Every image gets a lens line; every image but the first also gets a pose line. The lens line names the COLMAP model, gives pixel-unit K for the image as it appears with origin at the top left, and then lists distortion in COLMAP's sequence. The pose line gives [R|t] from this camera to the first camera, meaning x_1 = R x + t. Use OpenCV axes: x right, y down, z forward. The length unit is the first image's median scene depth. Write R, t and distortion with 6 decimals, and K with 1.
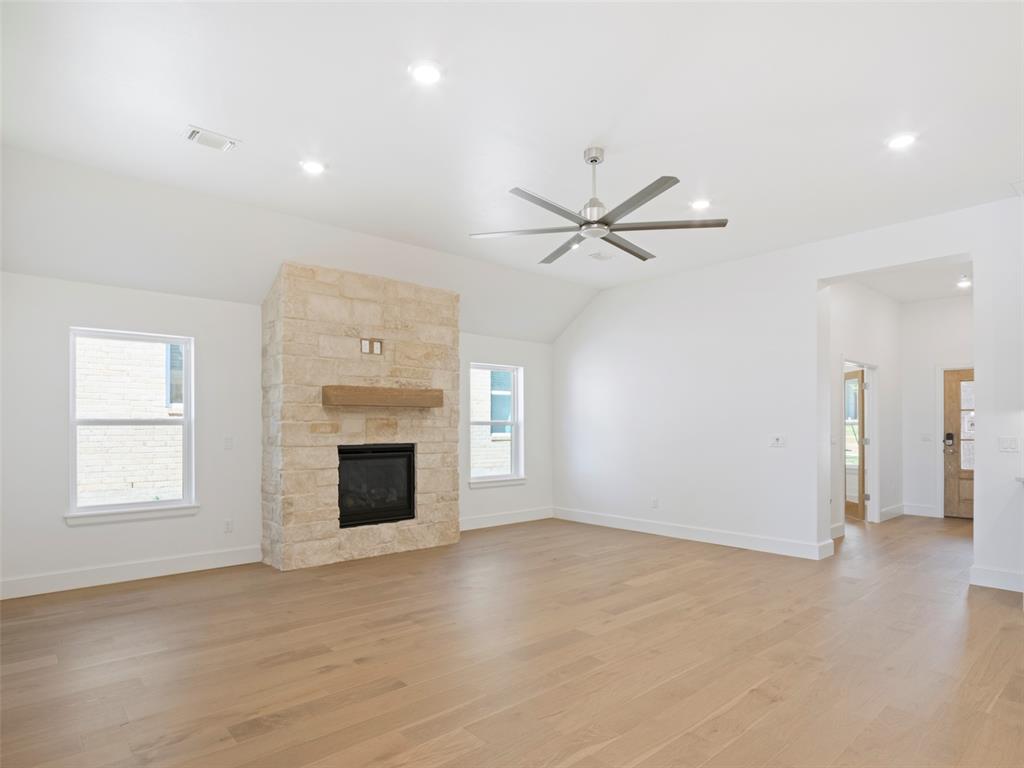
lens RADIAL K [[579.7, 0, 511.3], [0, 579.7, 423.7], [0, 0, 1]] dist [-0.005456, -0.001919]
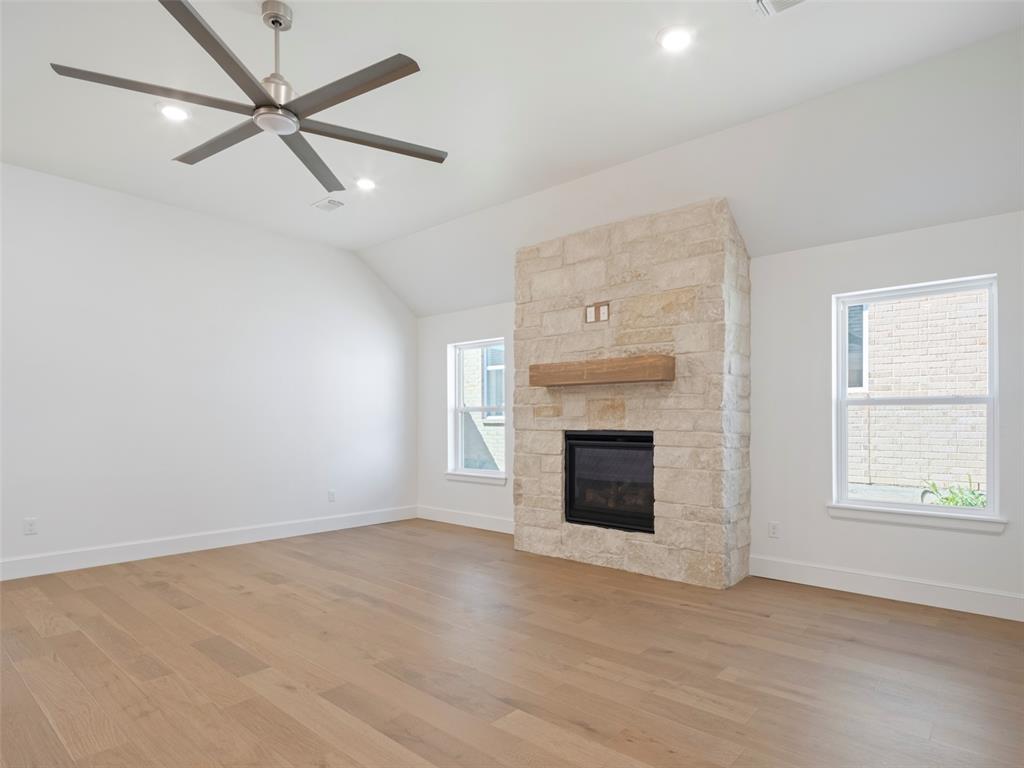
lens RADIAL K [[579.7, 0, 511.3], [0, 579.7, 423.7], [0, 0, 1]] dist [-0.005456, -0.001919]
pose [[0.117882, 0.005334, -0.993013, 0.569992], [0.002563, 0.999981, 0.005676, 0.020820], [0.993024, -0.003214, 0.117866, 0.776930]]
